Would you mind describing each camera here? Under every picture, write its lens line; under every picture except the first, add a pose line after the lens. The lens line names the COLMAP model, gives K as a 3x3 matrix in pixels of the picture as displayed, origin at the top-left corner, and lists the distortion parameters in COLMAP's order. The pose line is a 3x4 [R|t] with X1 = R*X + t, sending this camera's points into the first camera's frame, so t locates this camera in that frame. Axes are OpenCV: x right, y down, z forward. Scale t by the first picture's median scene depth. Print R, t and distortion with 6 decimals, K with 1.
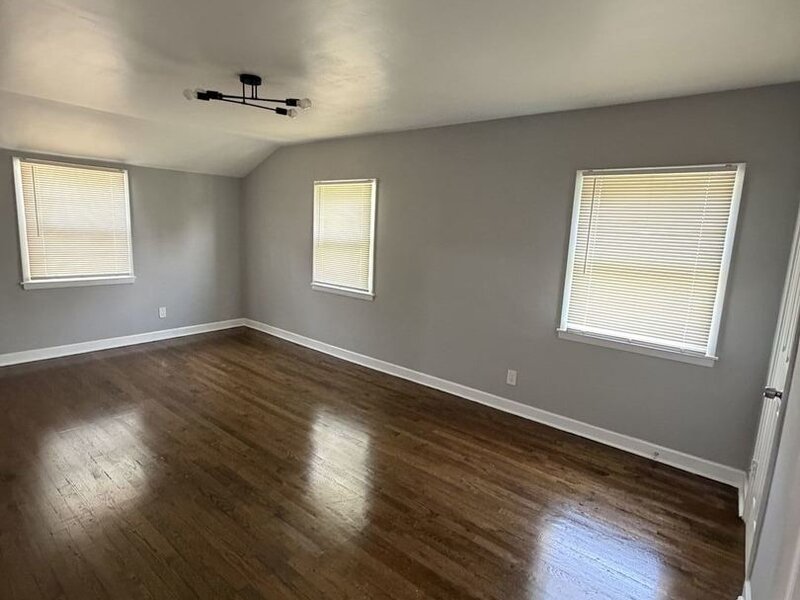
lens RADIAL K [[428.4, 0, 401.3], [0, 428.4, 297.4], [0, 0, 1]] dist [-0.001613, -0.000312]
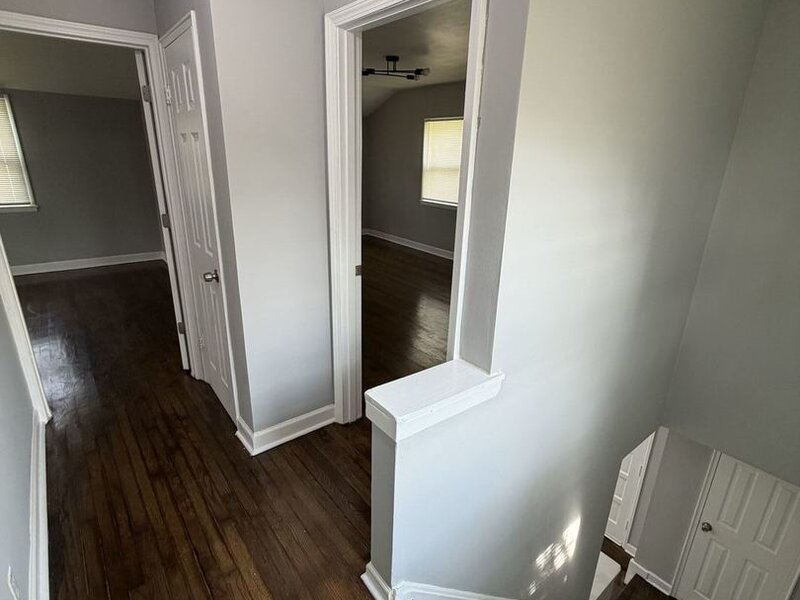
lens RADIAL K [[428.4, 0, 399.1], [0, 428.4, 301.5], [0, 0, 1]] dist [-0.001613, -0.000312]
pose [[0.974801, 0.051793, -0.216979, 0.051192], [-0.013979, 0.984944, 0.172305, 0.086872], [0.222636, -0.164930, 0.960849, -0.601872]]
